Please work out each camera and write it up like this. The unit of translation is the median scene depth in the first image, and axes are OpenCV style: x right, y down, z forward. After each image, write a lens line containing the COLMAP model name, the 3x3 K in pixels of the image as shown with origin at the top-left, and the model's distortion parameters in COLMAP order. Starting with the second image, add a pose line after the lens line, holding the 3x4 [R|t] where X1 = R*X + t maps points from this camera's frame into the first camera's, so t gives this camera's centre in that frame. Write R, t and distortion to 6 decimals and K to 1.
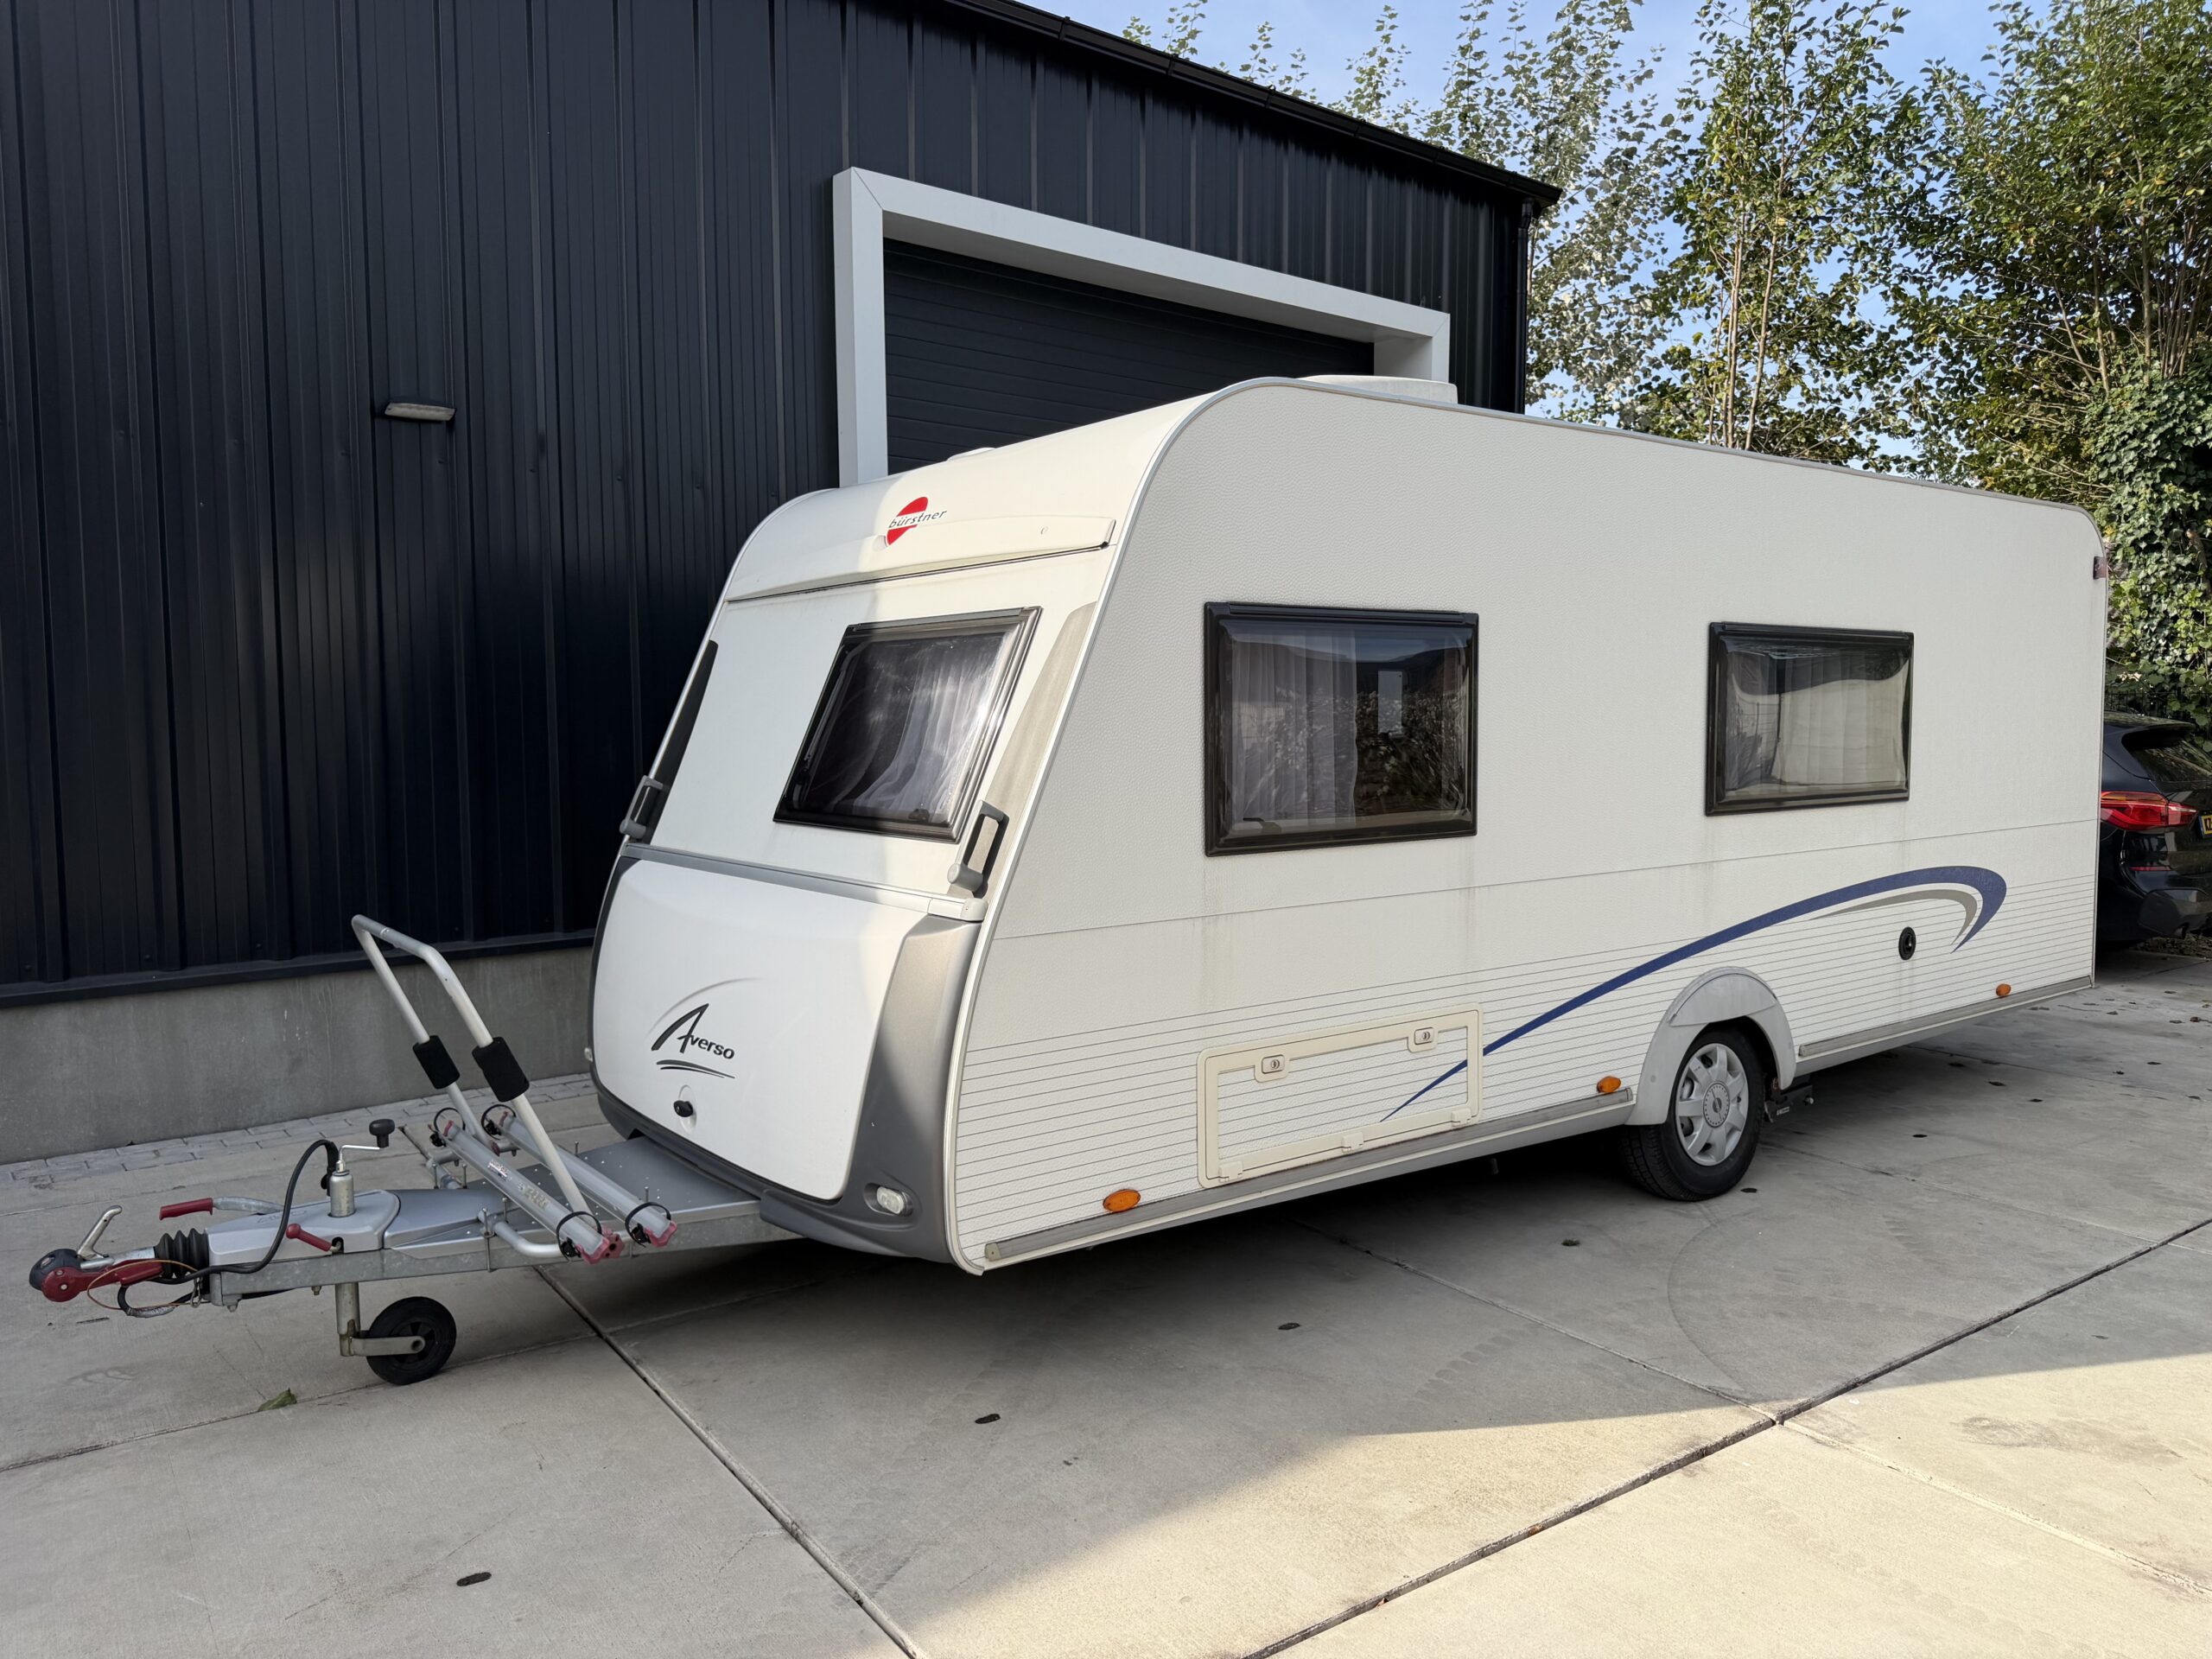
lens RADIAL K [[1583.5, 0, 1101.7], [0, 1583.5, 843.5], [0, 0, 1]] dist [0.021319, -0.021099]
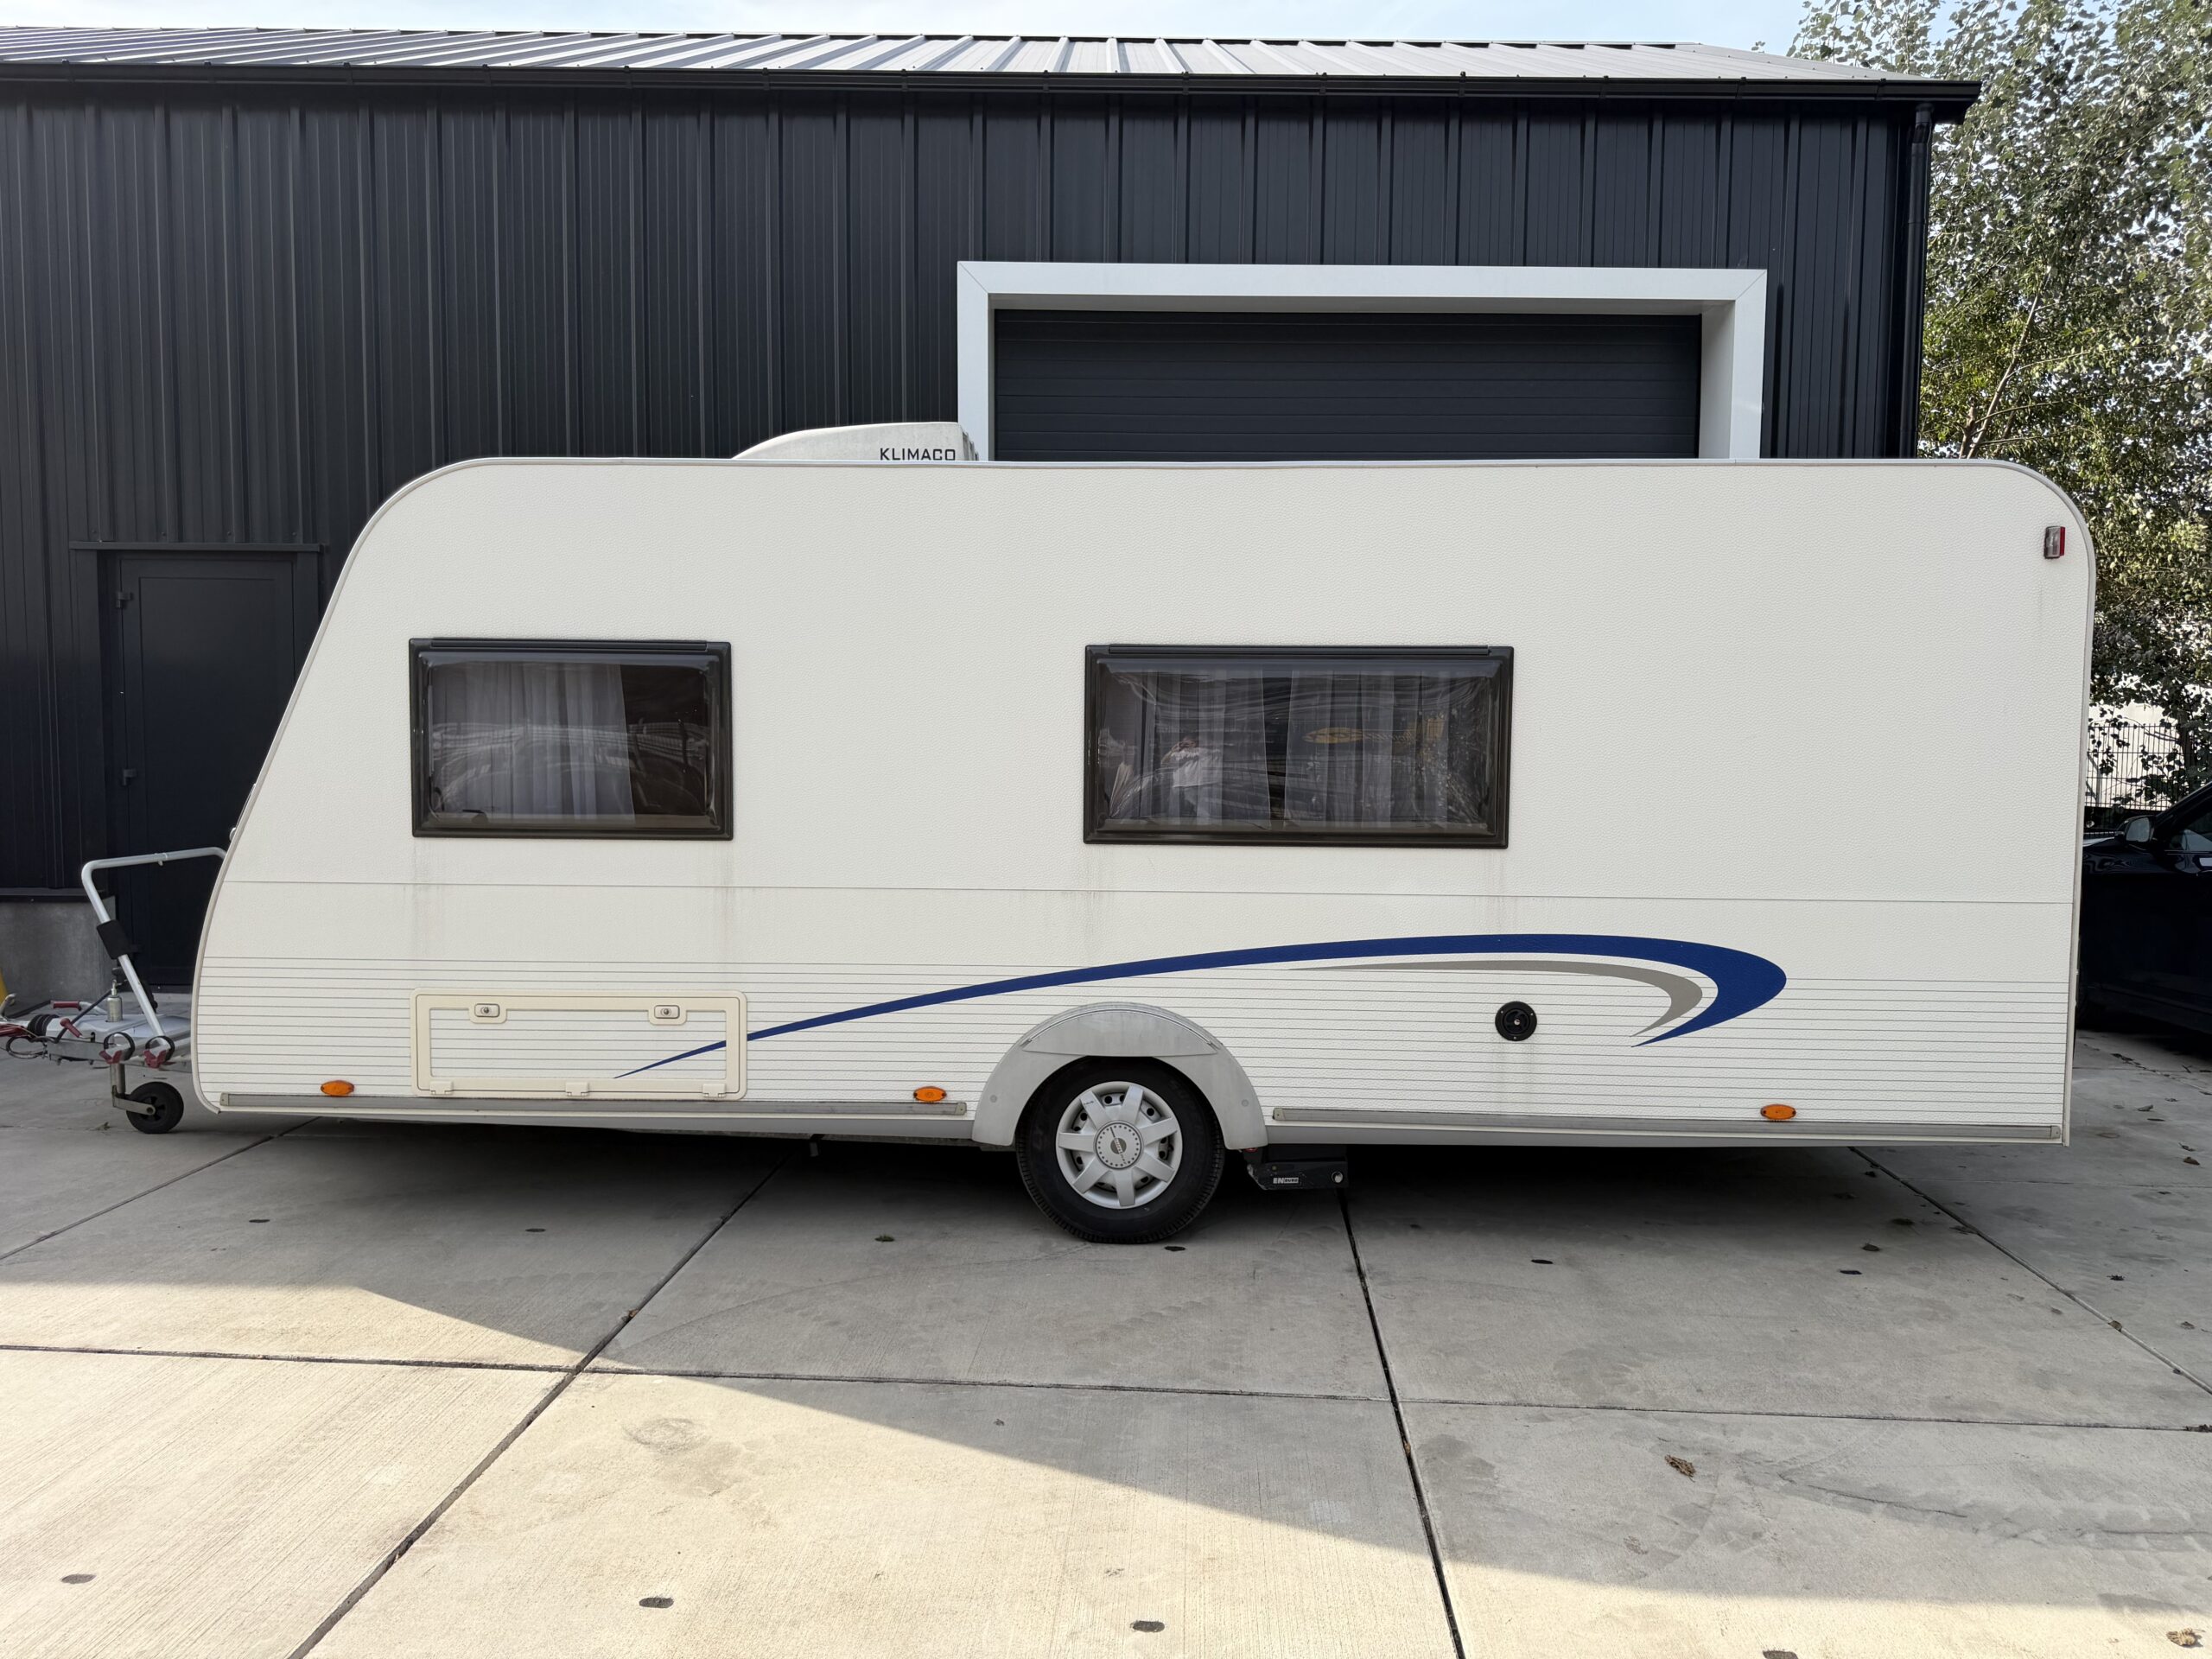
lens RADIAL K [[1583.5, 0, 1107.4], [0, 1583.5, 846.3], [0, 0, 1]] dist [0.021319, -0.021099]
pose [[0.775046, 0.059773, -0.629071, 0.945389], [-0.066267, 0.997715, 0.013156, -0.027194], [0.628421, 0.031490, 0.777236, 0.247185]]
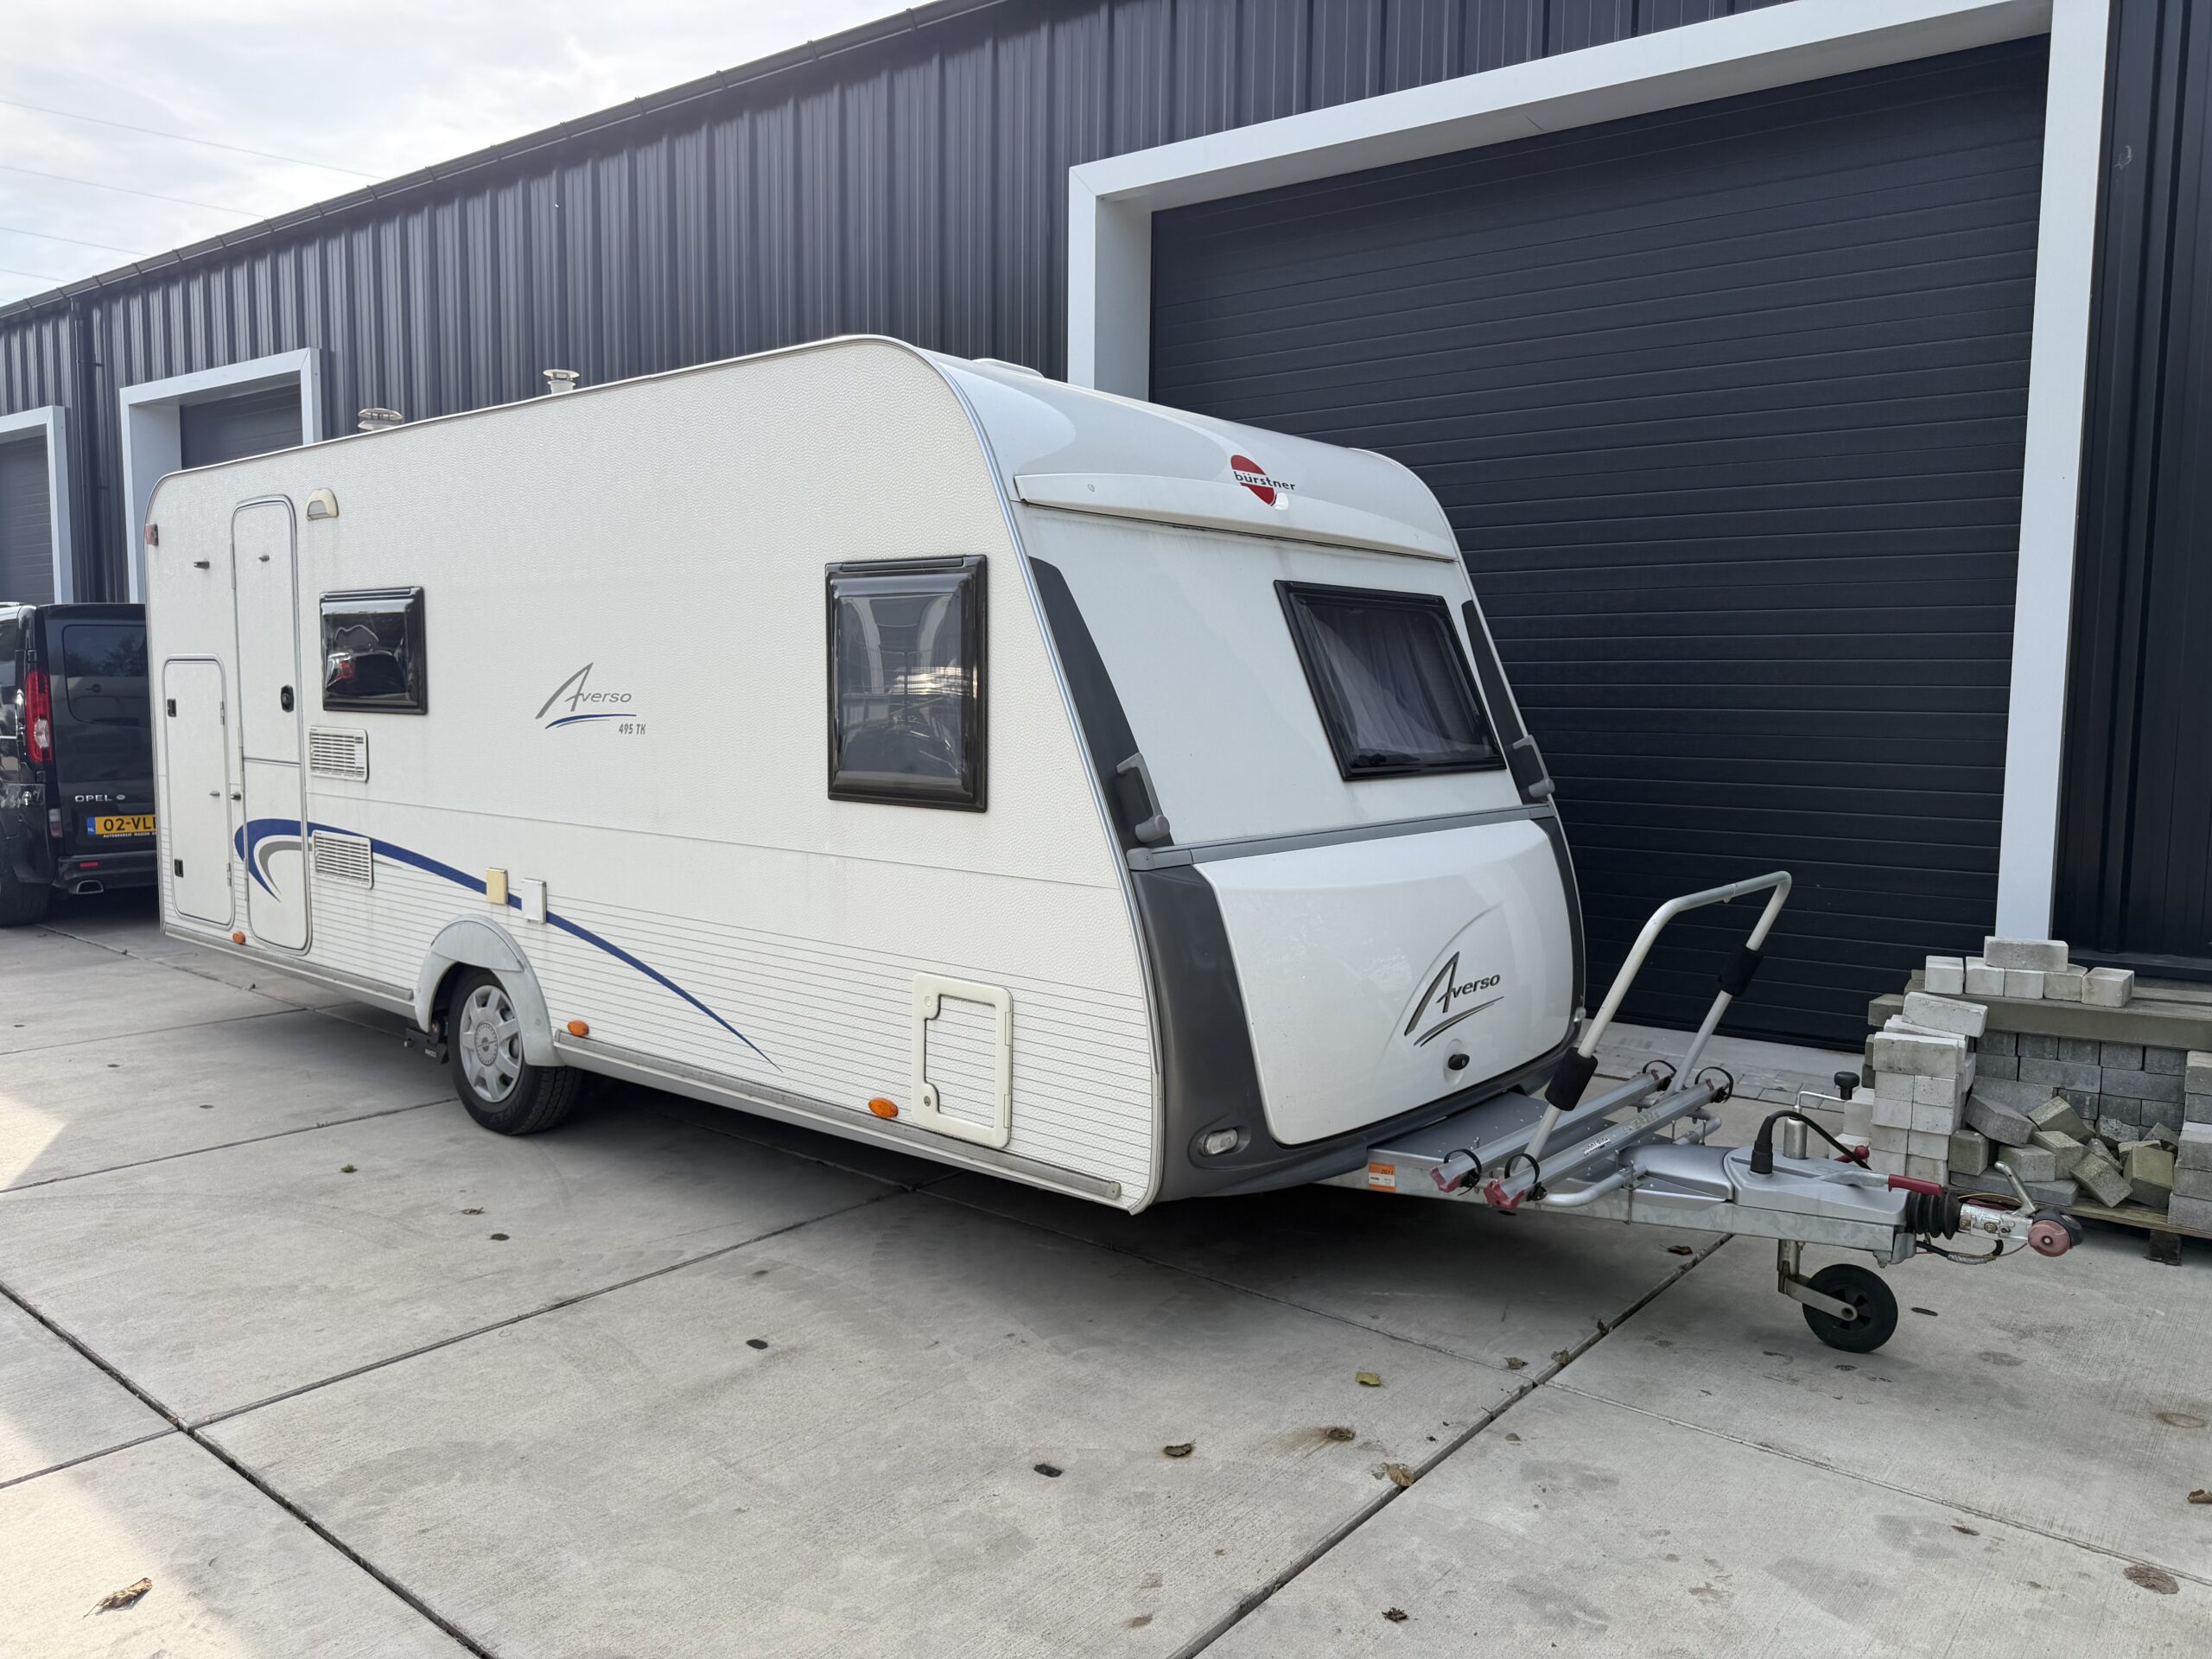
lens RADIAL K [[1583.5, 0, 1091.7], [0, 1583.5, 850.0], [0, 0, 1]] dist [0.021319, -0.021099]
pose [[0.248965, 0.102200, -0.963105, 1.267293], [-0.093047, 0.992341, 0.081249, -0.079890], [0.964032, 0.069386, 0.256568, 1.071348]]
